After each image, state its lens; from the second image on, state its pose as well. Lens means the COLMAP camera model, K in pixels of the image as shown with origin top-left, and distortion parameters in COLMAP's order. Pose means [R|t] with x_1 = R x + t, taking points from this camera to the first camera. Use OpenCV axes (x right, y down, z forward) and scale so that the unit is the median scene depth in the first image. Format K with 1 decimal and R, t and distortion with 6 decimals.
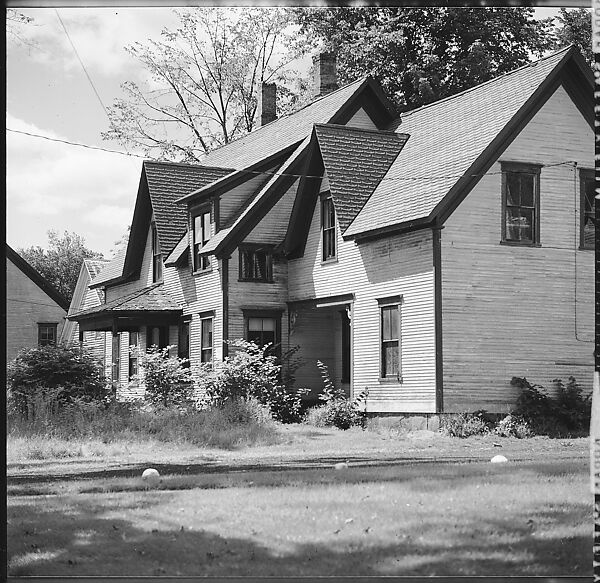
lens RADIAL K [[1370.4, 0, 300.0], [0, 1370.4, 291.5], [0, 0, 1]] dist [0.475197, -2.206761]
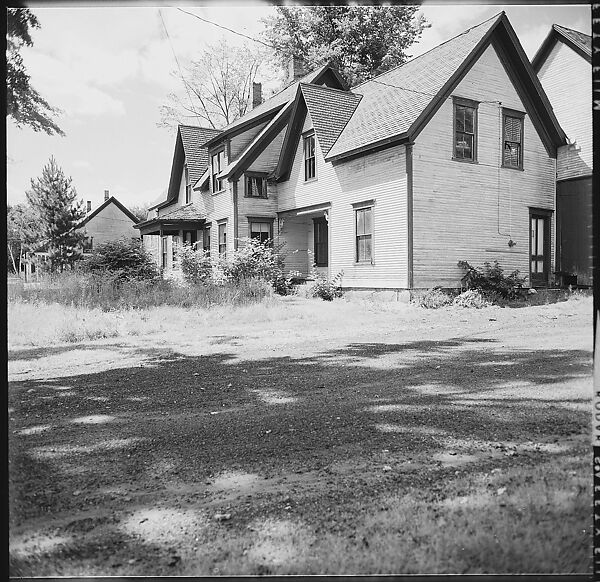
lens RADIAL K [[556.4, 0, 303.0], [0, 556.4, 296.7], [0, 0, 1]] dist [-0.051108, 0.018237]
pose [[0.995655, -0.009362, 0.092650, -0.042460], [-0.001730, 0.992903, 0.118917, 0.030208], [-0.093106, -0.118561, 0.988572, 0.443709]]
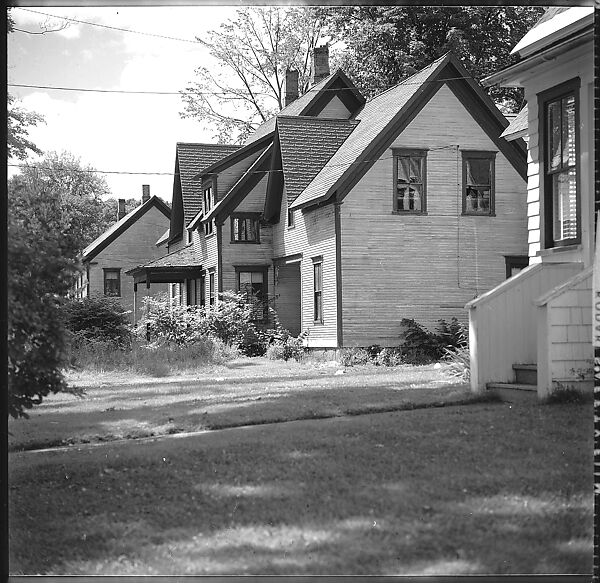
lens RADIAL K [[1370.4, 0, 300.0], [0, 1370.4, 291.5], [0, 0, 1]] dist [0.475197, -2.206761]
pose [[0.984083, -0.017676, -0.176831, 0.262386], [0.026393, 0.998543, 0.047067, -0.023057], [0.175741, -0.050985, 0.983115, -0.238590]]
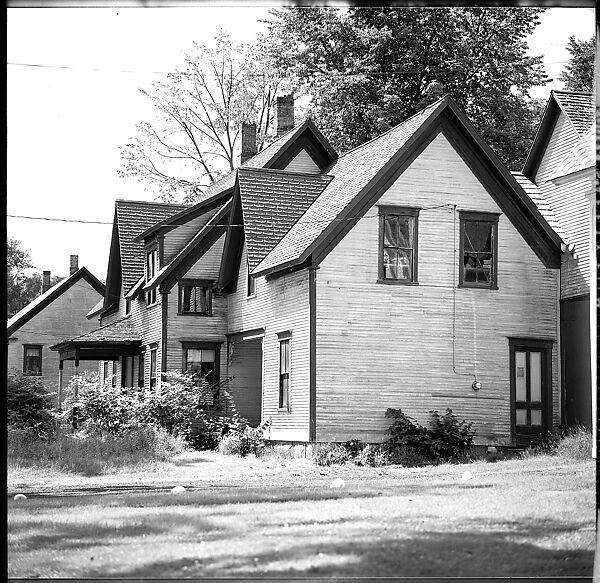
lens RADIAL K [[1370.4, 0, 300.0], [0, 1370.4, 291.5], [0, 0, 1]] dist [0.475197, -2.206761]
pose [[0.992501, -0.002460, -0.122209, 0.198997], [0.000947, 0.999922, -0.012437, -0.013460], [0.122230, 0.012228, 0.992426, -0.050424]]
